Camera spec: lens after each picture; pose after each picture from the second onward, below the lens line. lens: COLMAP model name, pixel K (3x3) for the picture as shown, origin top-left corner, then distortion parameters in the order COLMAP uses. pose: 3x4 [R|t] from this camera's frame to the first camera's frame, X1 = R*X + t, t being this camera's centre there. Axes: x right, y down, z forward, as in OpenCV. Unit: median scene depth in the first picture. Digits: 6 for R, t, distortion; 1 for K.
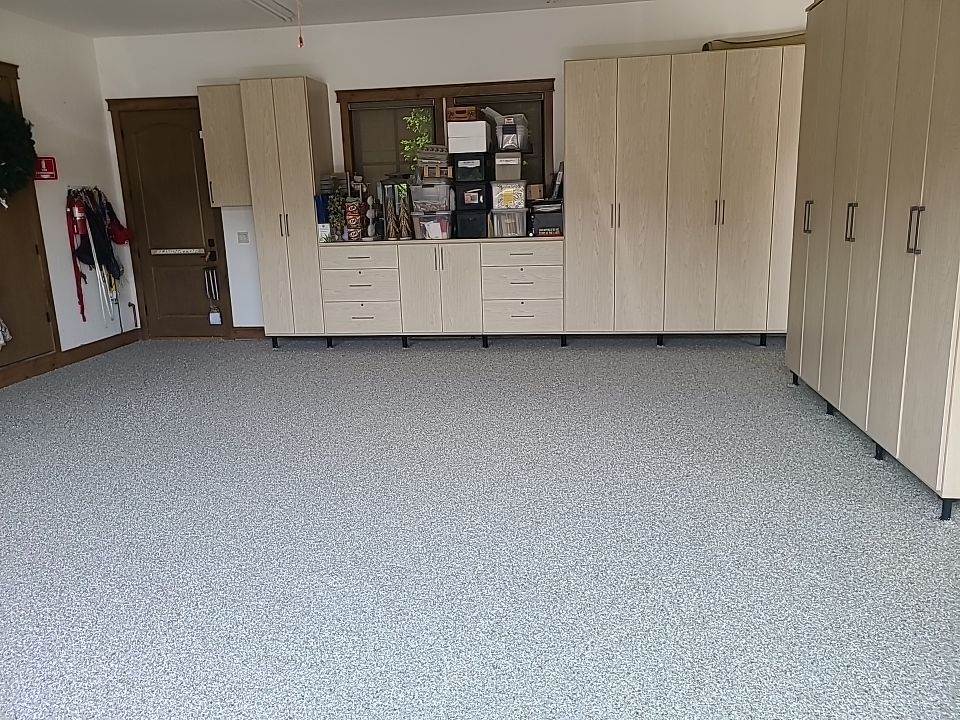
lens RADIAL K [[713.9, 0, 479.1], [0, 713.9, 338.8], [0, 0, 1]] dist [0.042057, -0.022596]
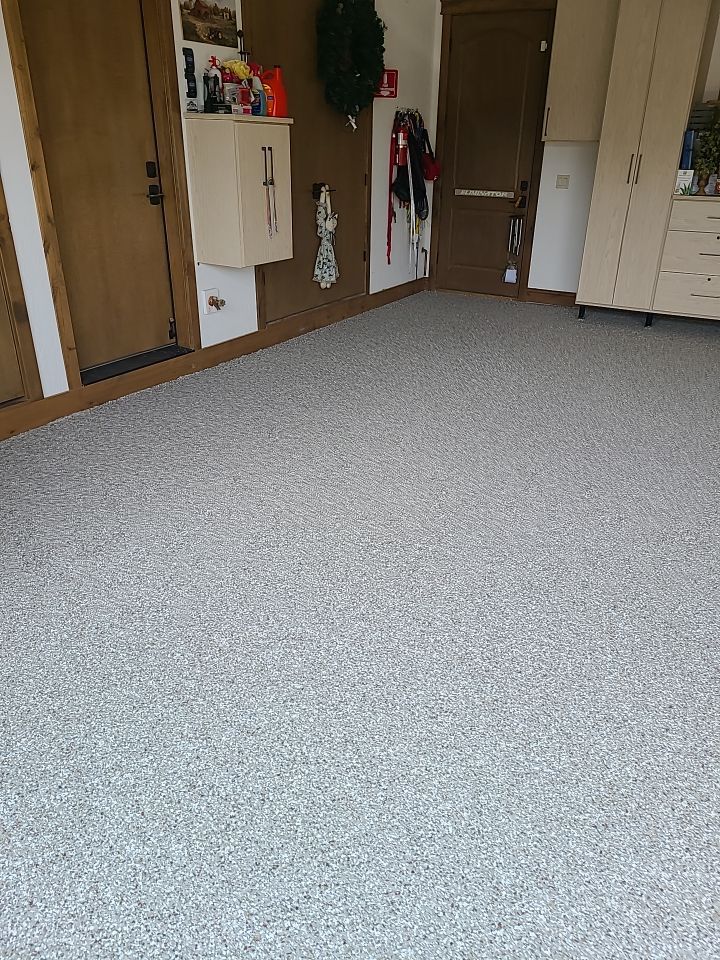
lens RADIAL K [[713.9, 0, 368.8], [0, 713.9, 479.9], [0, 0, 1]] dist [0.042057, -0.022596]
pose [[0.929631, 0.205337, -0.305979, -0.219686], [-0.126051, 0.957463, 0.259569, 0.006382], [0.346262, -0.202734, 0.915970, 0.061194]]
